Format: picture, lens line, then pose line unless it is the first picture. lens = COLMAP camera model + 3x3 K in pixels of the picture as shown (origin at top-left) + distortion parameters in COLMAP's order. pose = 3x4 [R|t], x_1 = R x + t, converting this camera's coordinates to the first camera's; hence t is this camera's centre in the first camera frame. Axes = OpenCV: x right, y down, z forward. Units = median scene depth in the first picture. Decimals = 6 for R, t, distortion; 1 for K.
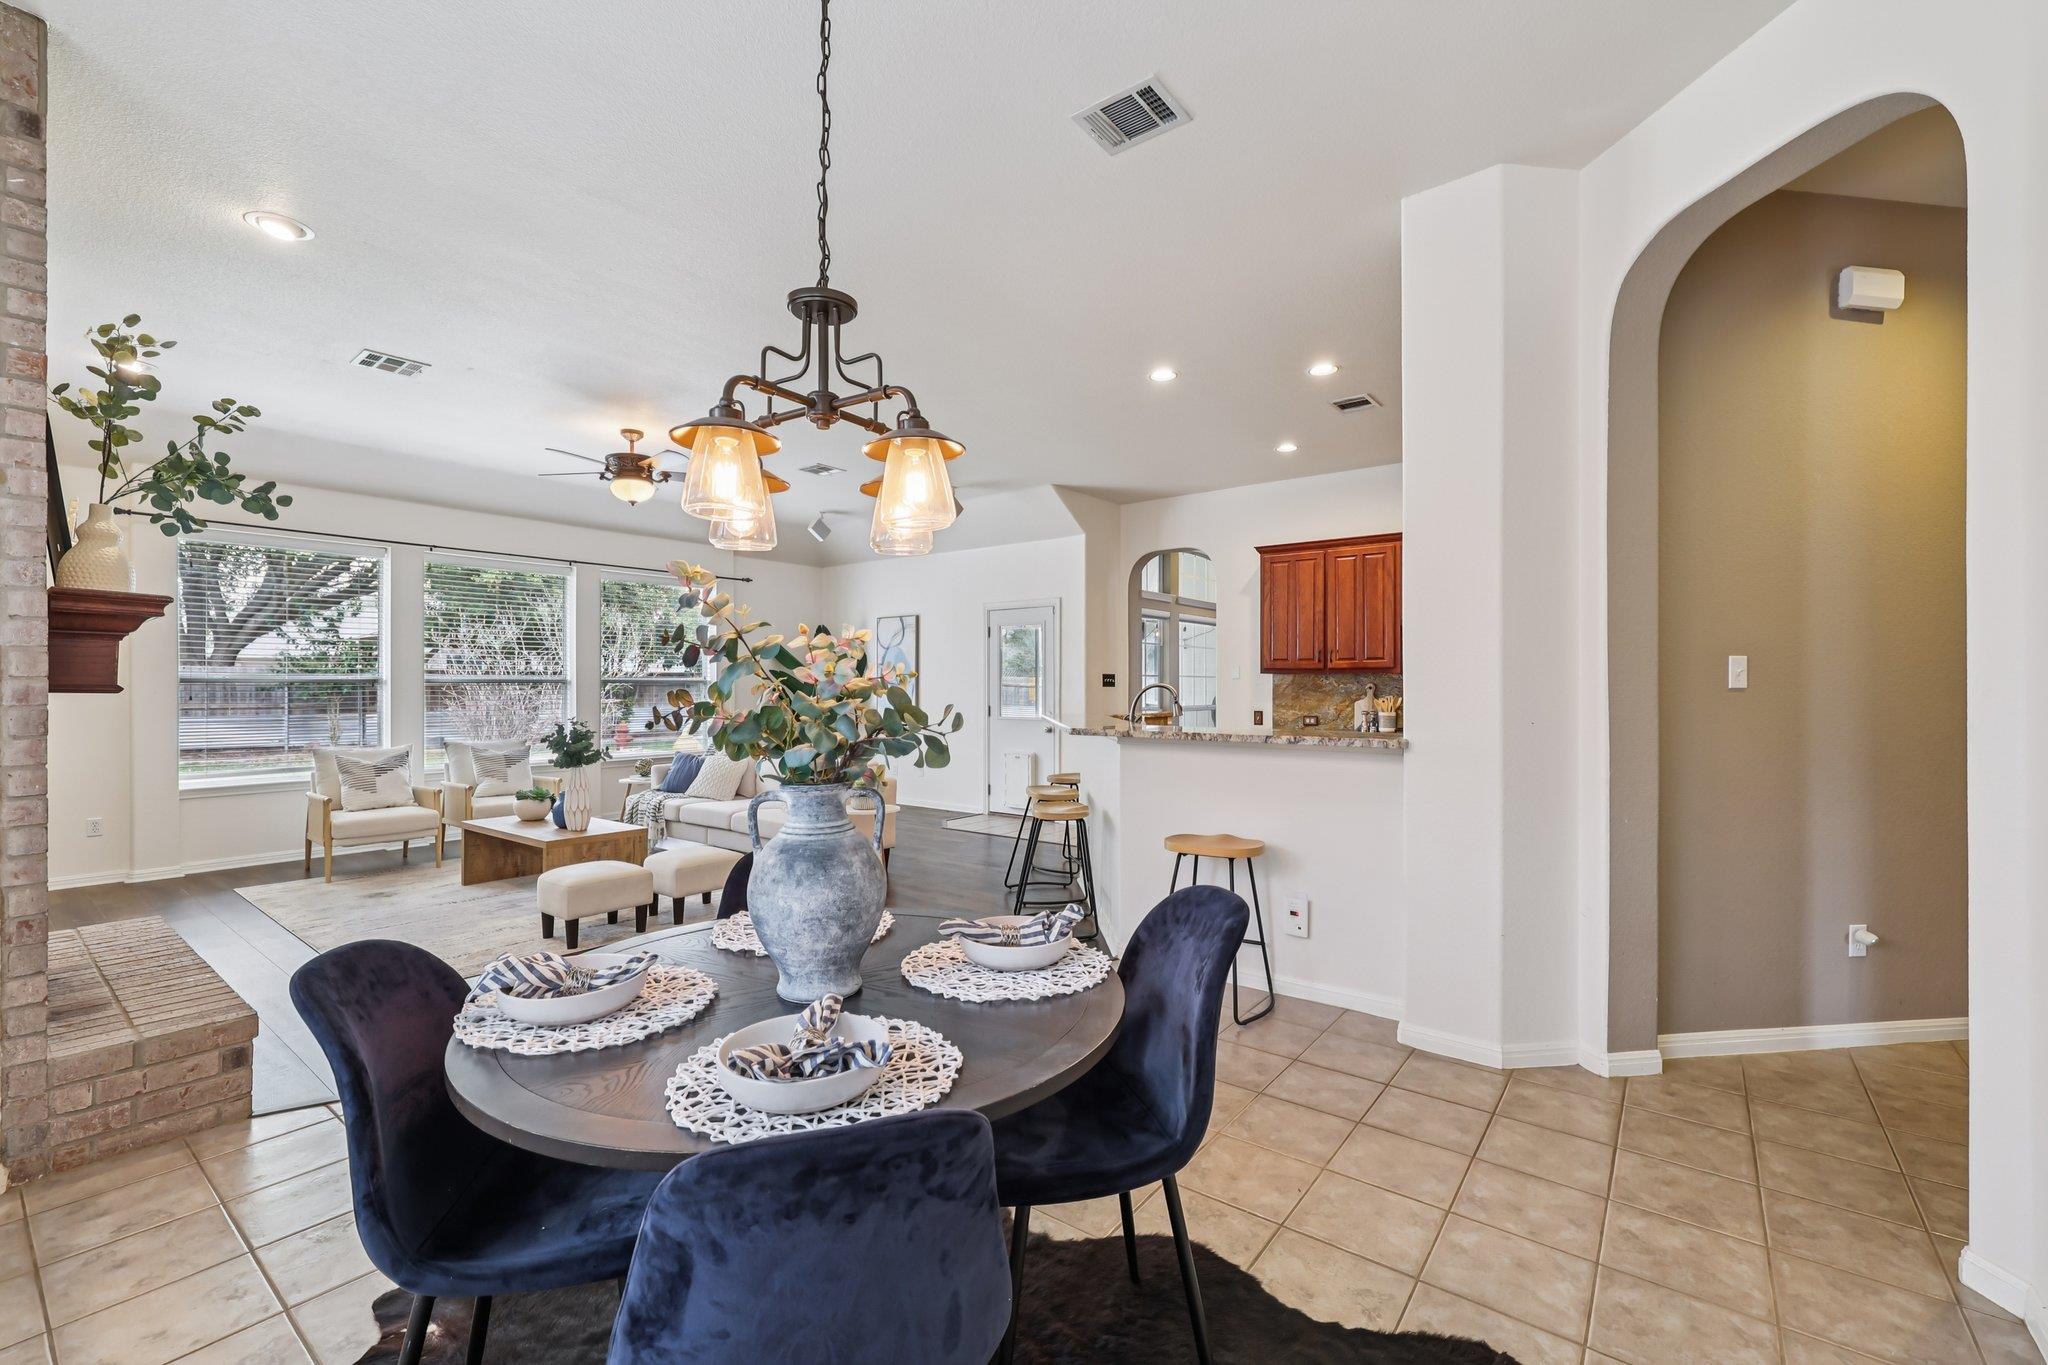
lens RADIAL K [[837.7, 0, 1024.0], [0, 837.7, 682.5], [0, 0, 1]] dist [0.000730, -0.000006]
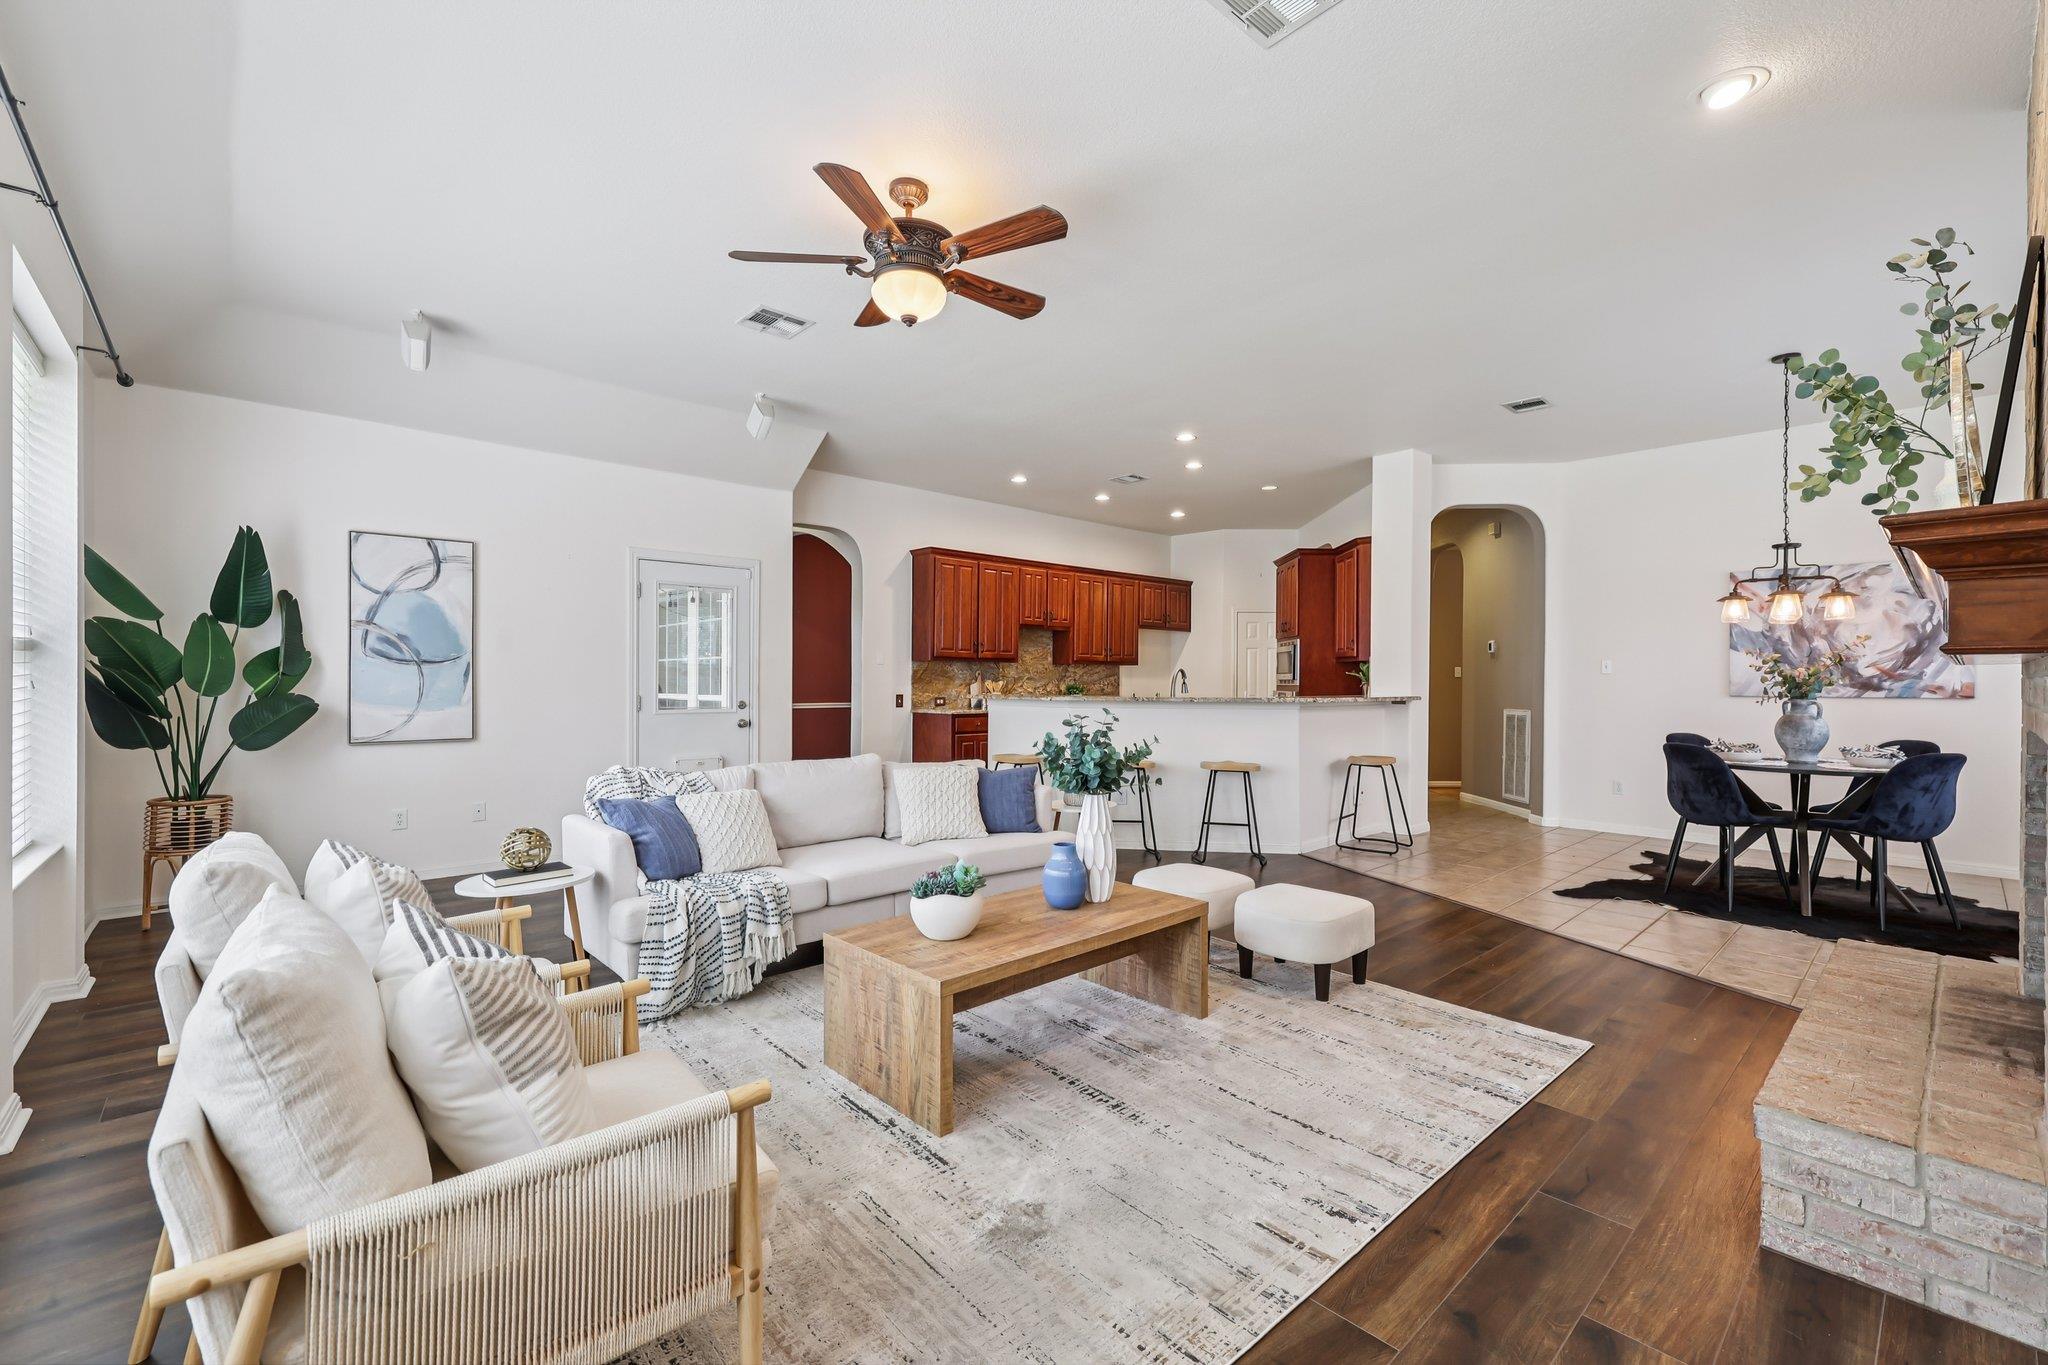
lens RADIAL K [[860.2, 0, 1028.5], [0, 860.2, 689.3], [0, 0, 1]] dist [0.002065, -0.000033]
pose [[0.180490, -0.003282, 0.983571, -0.866972], [0.002489, 0.999993, 0.002880, 0.026684], [-0.983574, 0.001929, 0.180497, 0.694320]]
